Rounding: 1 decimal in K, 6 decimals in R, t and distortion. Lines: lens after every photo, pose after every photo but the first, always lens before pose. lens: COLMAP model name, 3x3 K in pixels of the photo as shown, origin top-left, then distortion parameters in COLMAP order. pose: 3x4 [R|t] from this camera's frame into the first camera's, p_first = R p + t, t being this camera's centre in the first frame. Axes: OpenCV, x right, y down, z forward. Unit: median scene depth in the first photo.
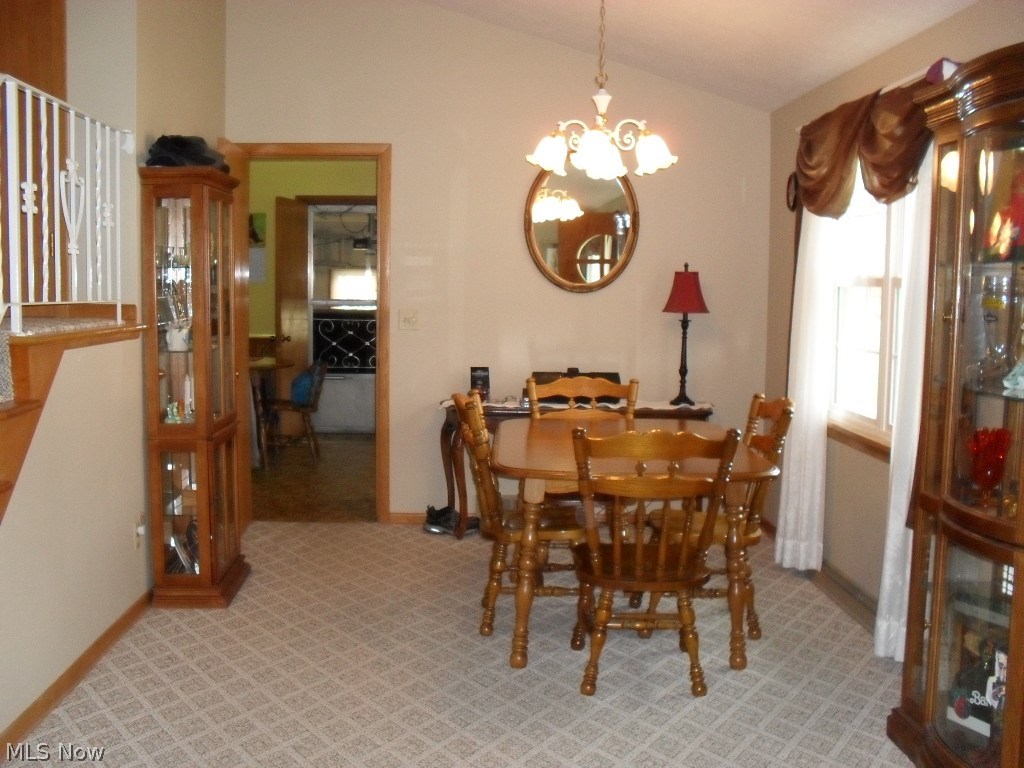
lens RADIAL K [[1101.7, 0, 482.0], [0, 1101.7, 383.0], [0, 0, 1]] dist [-0.226776, 0.342316]
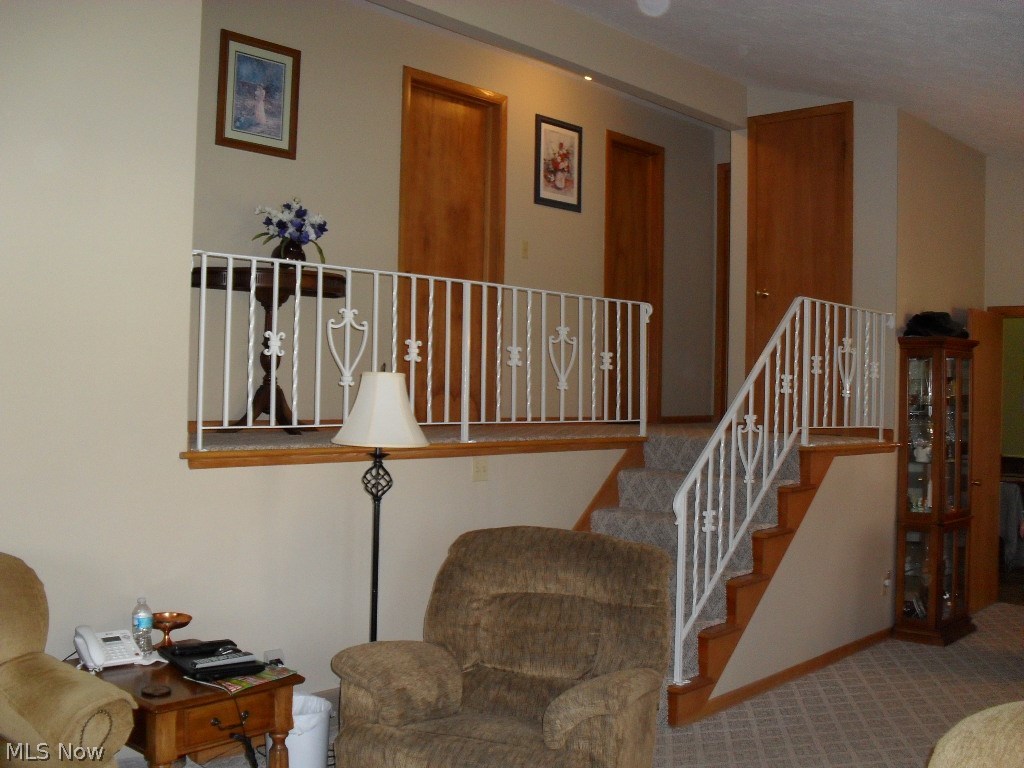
lens RADIAL K [[1101.7, 0, 482.0], [0, 1101.7, 383.0], [0, 0, 1]] dist [-0.226776, 0.342316]
pose [[0.723129, 0.009049, -0.690653, 0.310239], [-0.080013, 0.994280, -0.070748, 0.015046], [0.686063, 0.106421, 0.719717, -0.490324]]
